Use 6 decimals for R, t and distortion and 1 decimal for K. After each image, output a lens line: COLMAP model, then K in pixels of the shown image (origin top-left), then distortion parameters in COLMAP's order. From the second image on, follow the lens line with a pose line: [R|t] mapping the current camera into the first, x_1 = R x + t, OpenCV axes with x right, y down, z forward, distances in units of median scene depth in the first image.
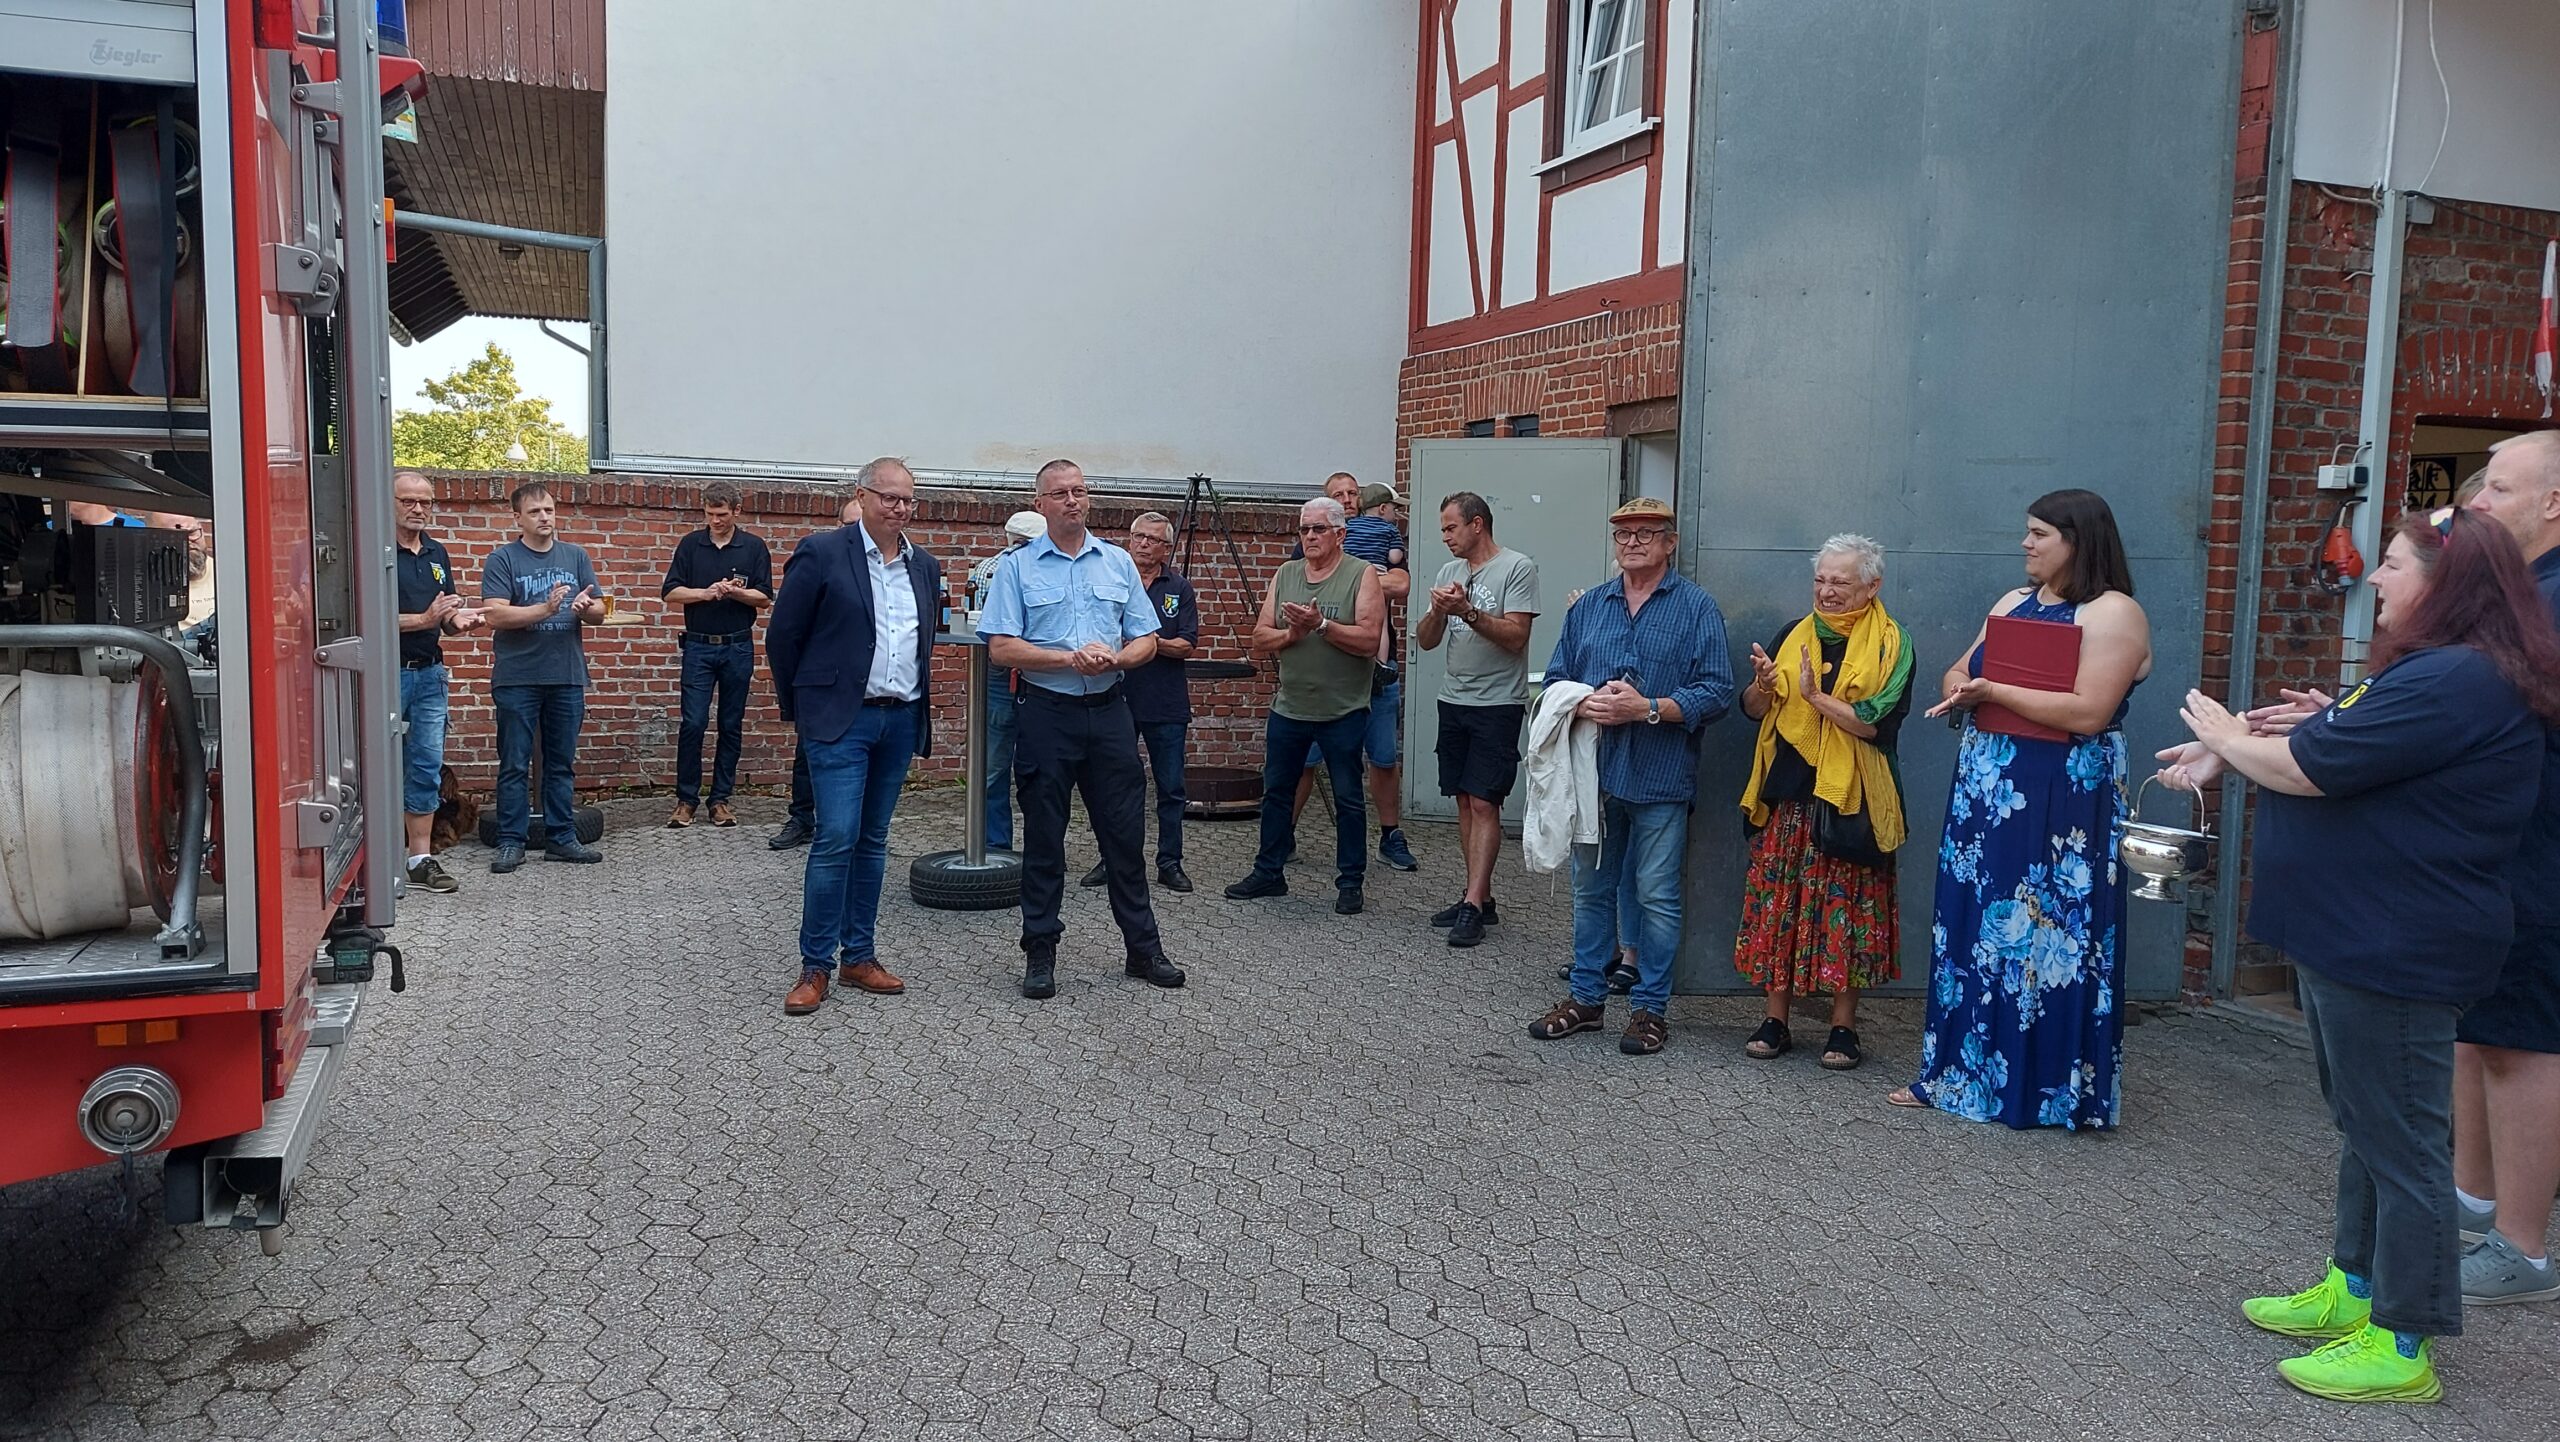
lens RADIAL K [[1871.2, 0, 1271.5], [0, 1871.2, 713.4], [0, 0, 1]] dist [0.109110, -0.140810]
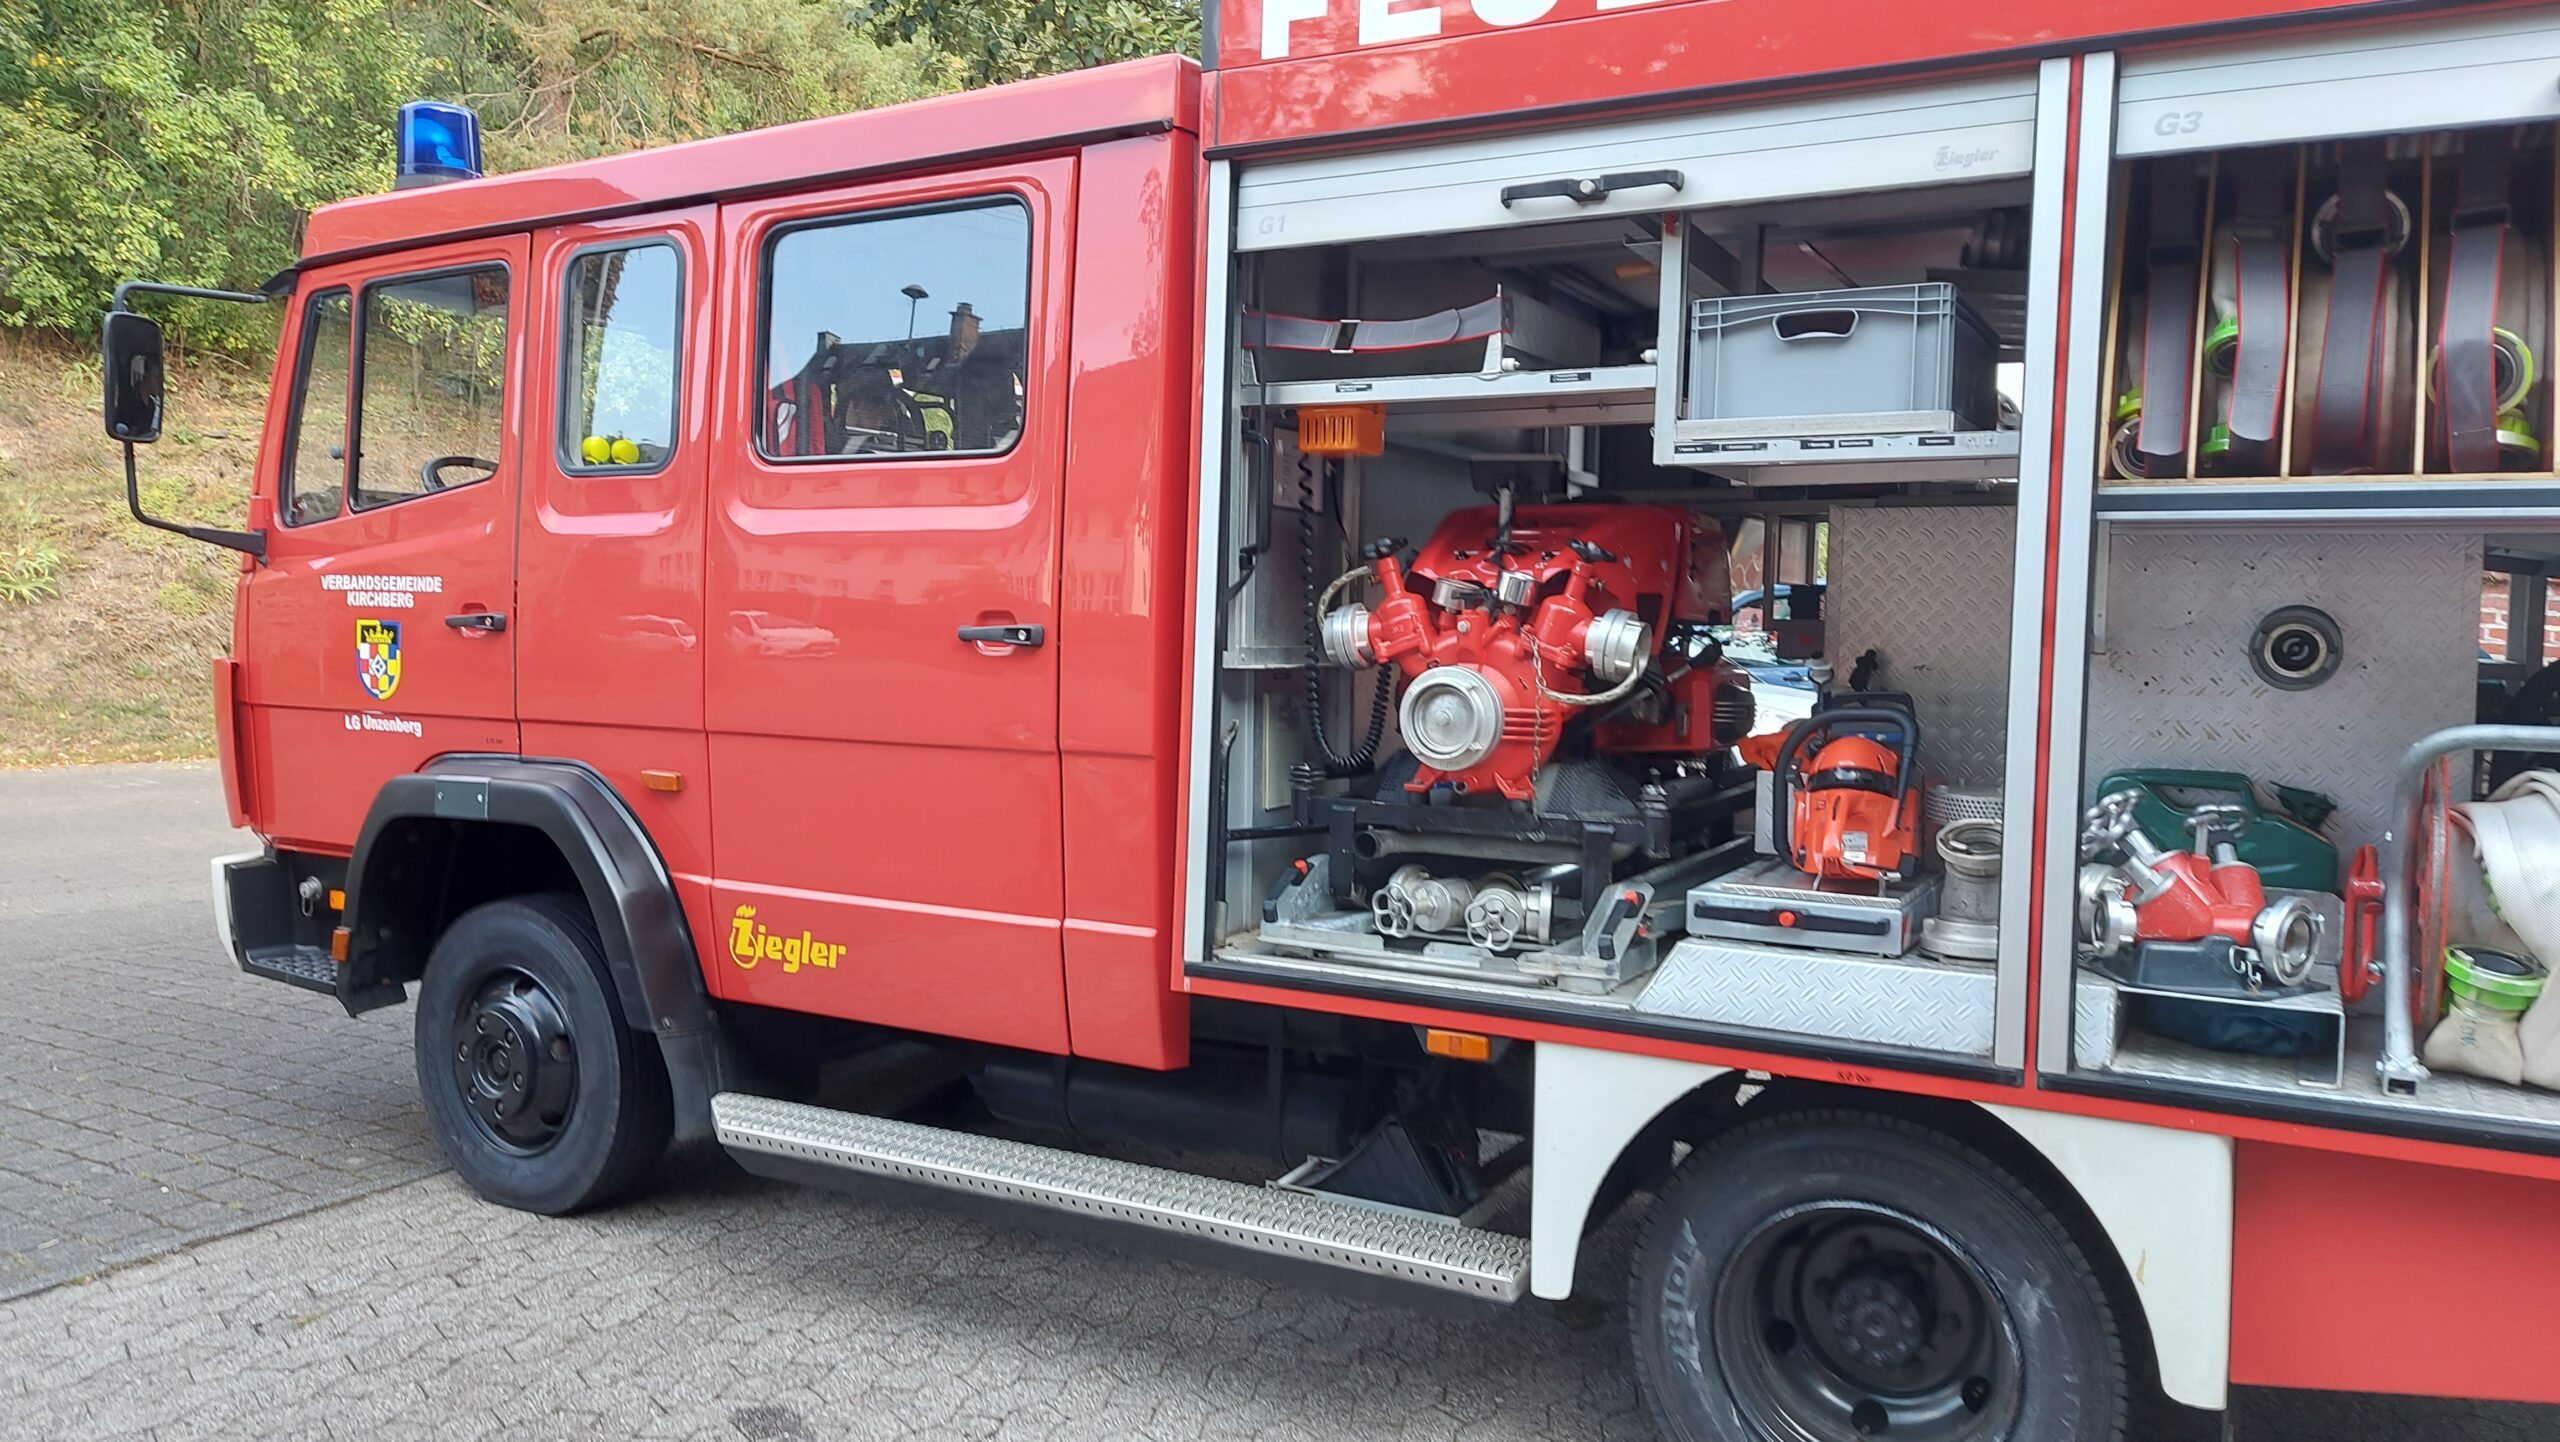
lens RADIAL K [[1871.2, 0, 1271.5], [0, 1871.2, 713.4], [0, 0, 1]] dist [0.109110, -0.140810]
pose [[0.641967, 0.043604, -0.765491, -0.149747], [-0.074818, 0.997179, -0.005944, -0.000475], [0.763073, 0.061088, 0.643419, -0.021744]]
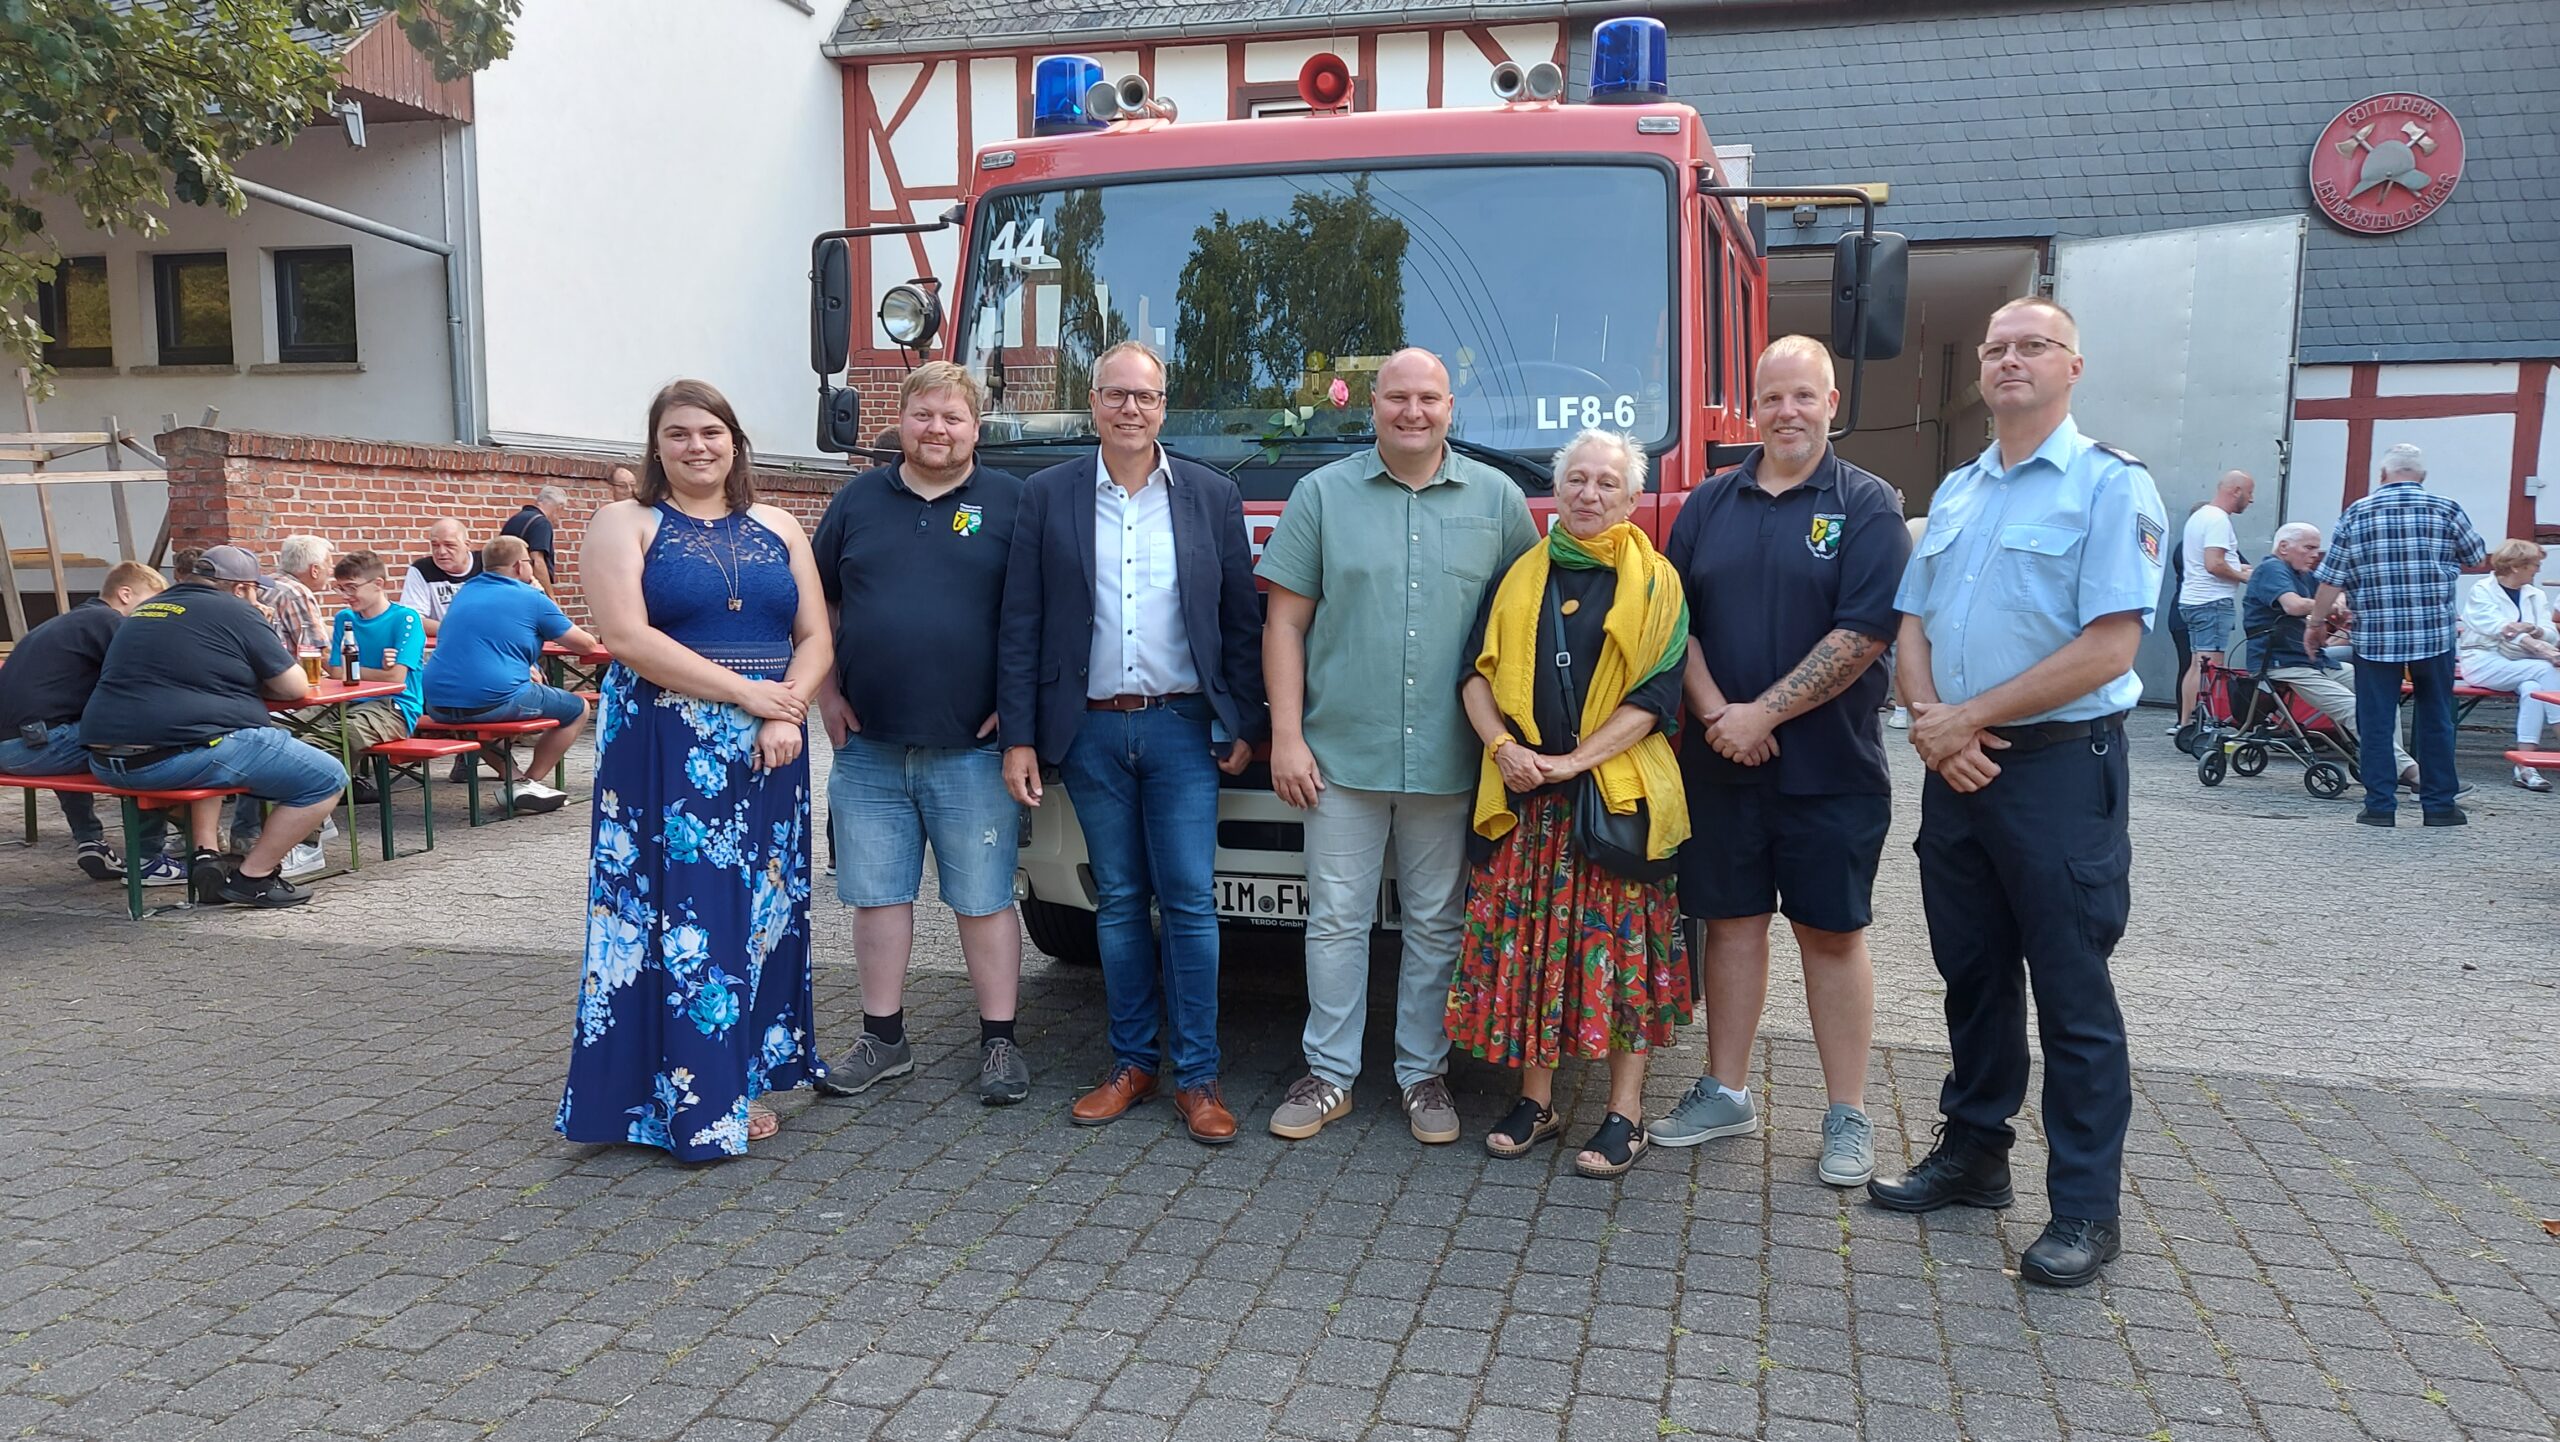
lens RADIAL K [[1852.5, 0, 1263.0], [0, 1852.5, 718.3], [0, 0, 1]] dist [0.106149, -0.113541]
pose [[0.571359, -0.106269, 0.813791, -1.360687], [0.079938, 0.994072, 0.073687, -0.007402], [-0.816798, 0.022951, 0.576467, -0.092986]]
